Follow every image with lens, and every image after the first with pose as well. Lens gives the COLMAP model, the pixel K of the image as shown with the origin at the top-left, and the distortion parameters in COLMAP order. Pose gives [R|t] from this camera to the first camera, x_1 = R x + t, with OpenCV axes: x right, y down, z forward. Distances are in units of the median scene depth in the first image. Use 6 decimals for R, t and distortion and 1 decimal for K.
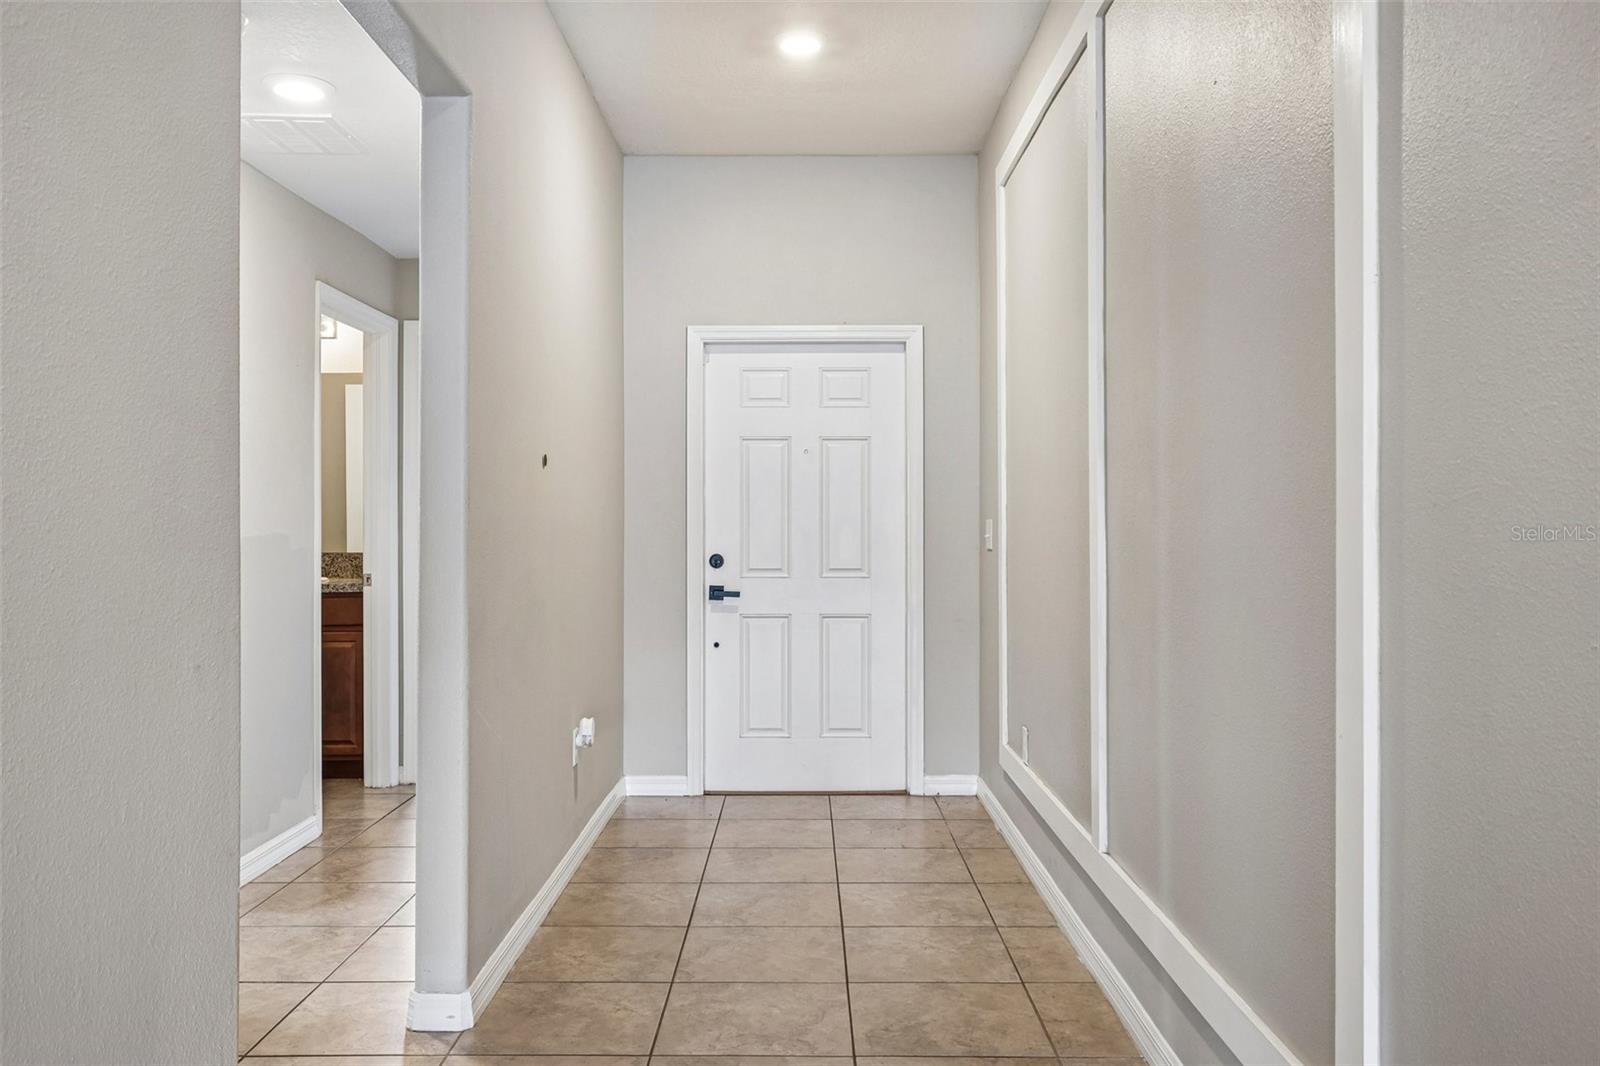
lens RADIAL K [[1259.5, 0, 798.6], [0, 1259.5, 527.9], [0, 0, 1]] dist [-0.000767, -0.001096]
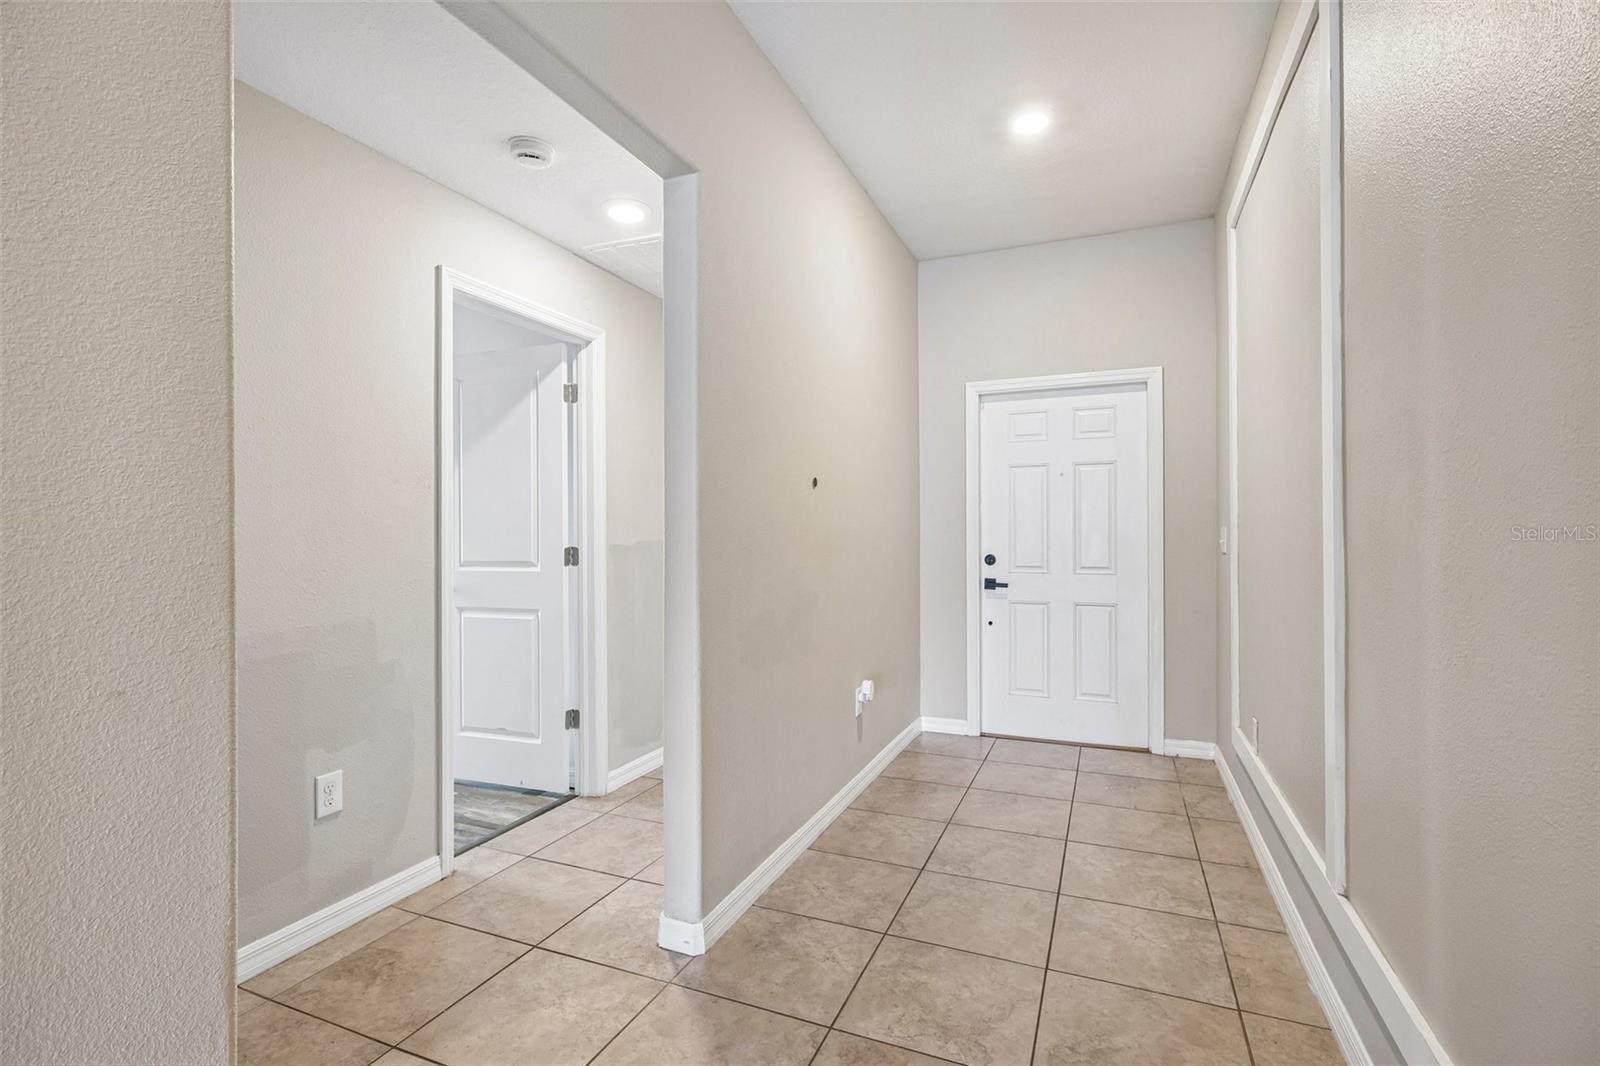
lens RADIAL K [[743.2, 0, 795.7], [0, 743.2, 537.2], [0, 0, 1]] dist [-0.003933, 0.001390]
pose [[0.921328, -0.001516, -0.388784, 0.072495], [0.002828, 0.999992, 0.002803, -0.000265], [0.388777, -0.003682, 0.921325, 0.292924]]
